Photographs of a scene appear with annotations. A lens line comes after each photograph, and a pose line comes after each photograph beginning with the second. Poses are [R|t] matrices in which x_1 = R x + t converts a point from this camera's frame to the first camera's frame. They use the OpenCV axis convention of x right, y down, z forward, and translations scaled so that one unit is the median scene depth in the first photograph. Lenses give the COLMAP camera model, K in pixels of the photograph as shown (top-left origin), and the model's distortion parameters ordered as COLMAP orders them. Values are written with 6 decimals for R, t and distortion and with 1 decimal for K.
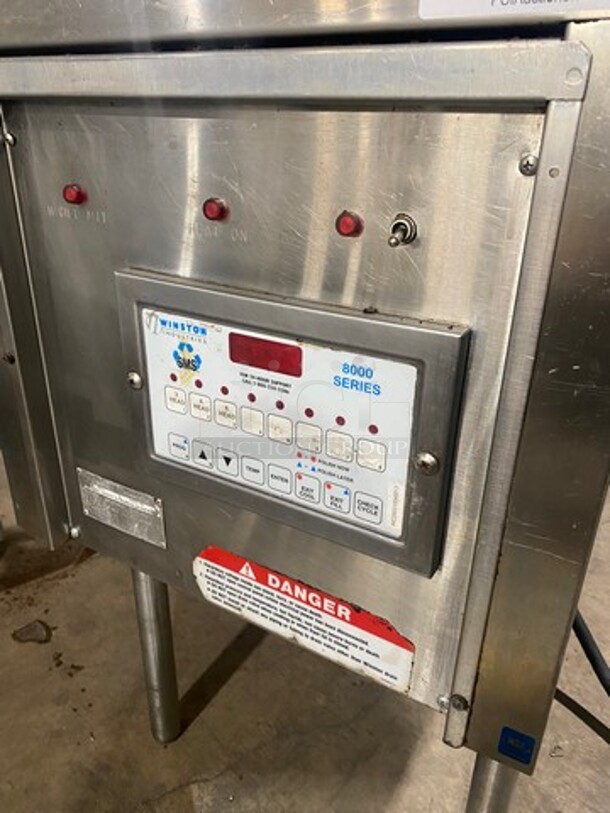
lens RADIAL K [[646.5, 0, 305.0], [0, 646.5, 406.5], [0, 0, 1]] dist [0.005946, 0.001793]
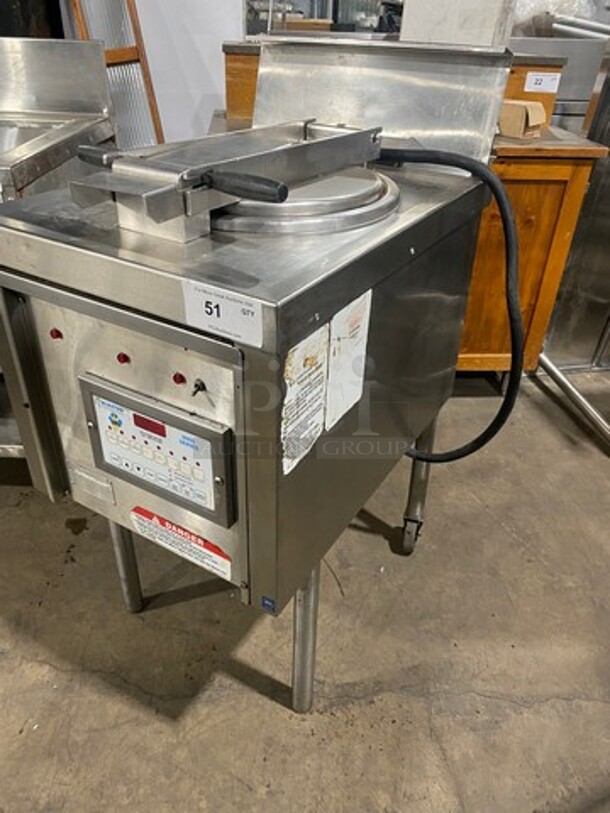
lens RADIAL K [[622.5, 0, 305.0], [0, 622.5, 406.5], [0, 0, 1]] dist [0.056162, -0.000771]
pose [[0.999921, 0.011545, -0.004990, 0.413692], [-0.010736, 0.990169, 0.139464, -0.393848], [0.006551, -0.139399, 0.990215, -0.908060]]
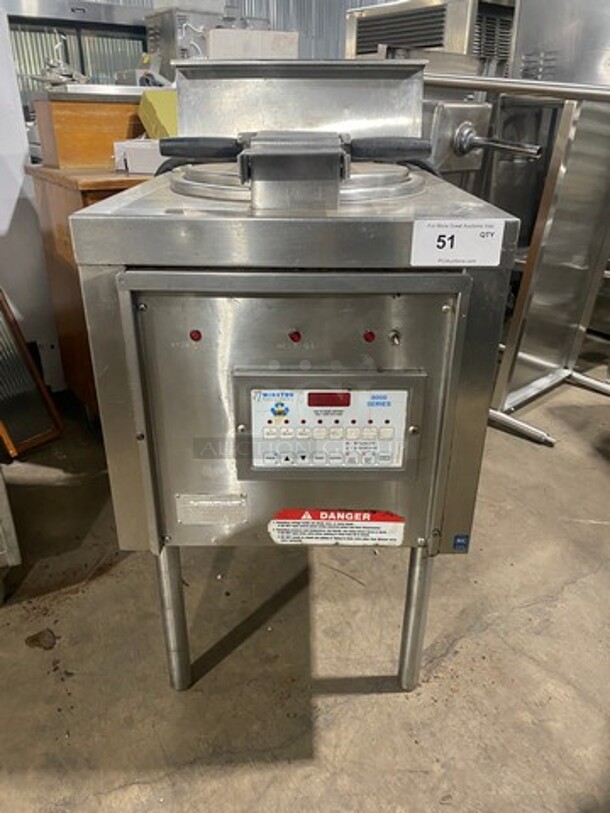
lens RADIAL K [[620.6, 0, 305.0], [0, 620.6, 406.5], [0, 0, 1]] dist [0.069184, -0.003321]
pose [[0.859832, -0.232061, 0.454793, -0.946046], [0.223328, 0.971951, 0.073721, -0.203199], [-0.459145, 0.038181, 0.887541, -0.653591]]
